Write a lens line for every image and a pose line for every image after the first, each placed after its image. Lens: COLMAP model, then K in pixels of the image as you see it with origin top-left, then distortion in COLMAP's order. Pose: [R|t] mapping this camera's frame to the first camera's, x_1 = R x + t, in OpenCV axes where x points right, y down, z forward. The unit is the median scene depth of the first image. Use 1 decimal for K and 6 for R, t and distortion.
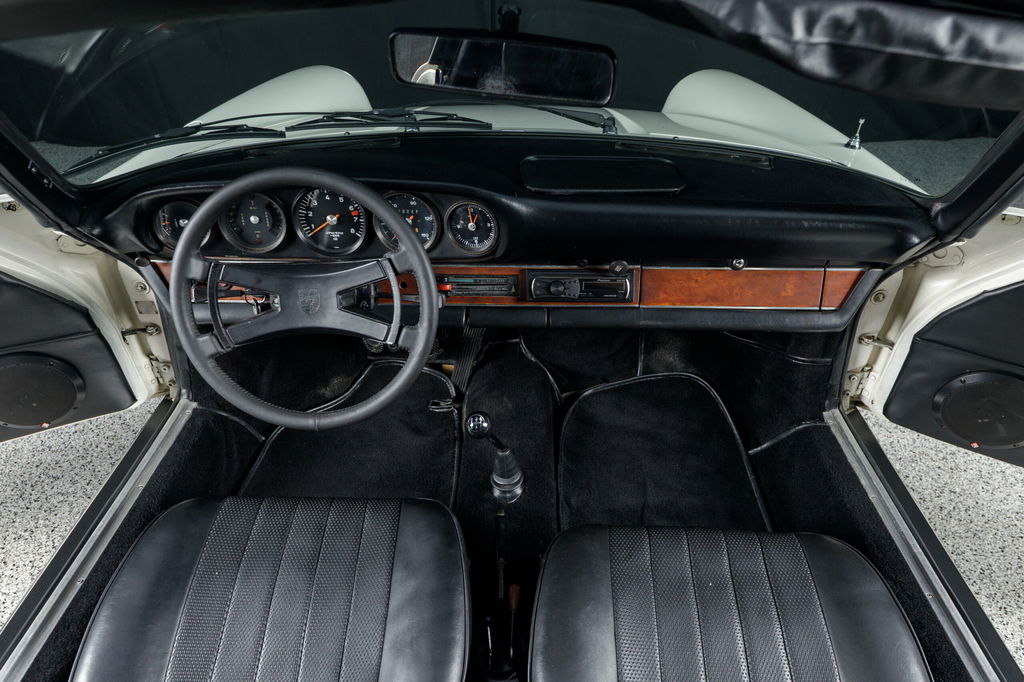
lens RADIAL K [[653.7, 0, 515.1], [0, 653.7, 341.0], [0, 0, 1]] dist [-0.001340, 0.011070]
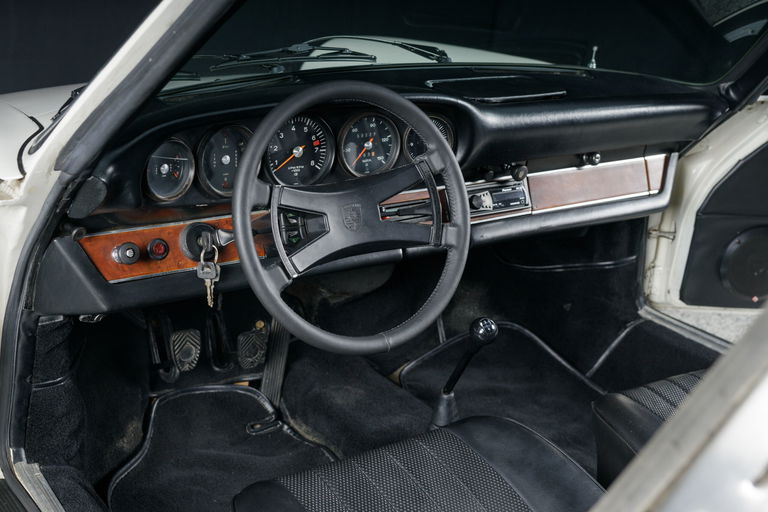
lens RADIAL K [[1077.1, 0, 386.2], [0, 1077.1, 252.9], [0, 0, 1]] dist [0.000794, 0.000000]
pose [[0.804099, -0.152598, 0.574576, -0.990479], [0.290892, 0.943884, -0.156414, 0.207852], [-0.518465, 0.292912, 0.803366, -0.235290]]
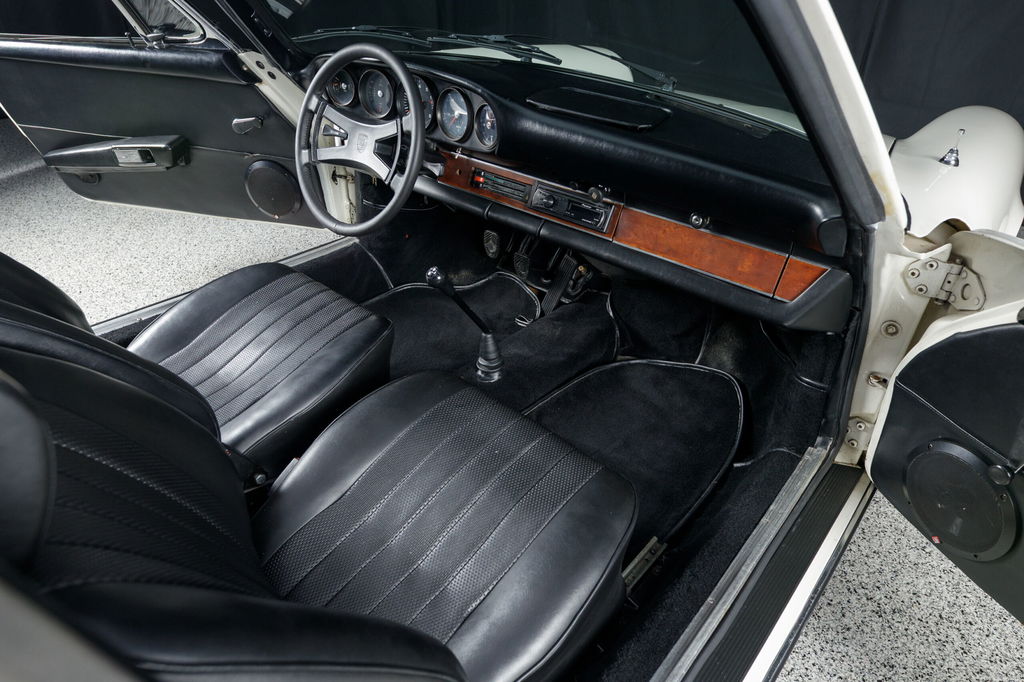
lens RADIAL K [[653.7, 0, 518.3], [0, 653.7, 343.9], [0, 0, 1]] dist [-0.001340, 0.011070]
pose [[0.772884, 0.362980, -0.520476, 0.697405], [-0.392343, 0.918013, 0.057610, 0.102770], [0.498715, 0.159679, 0.851930, 0.027369]]
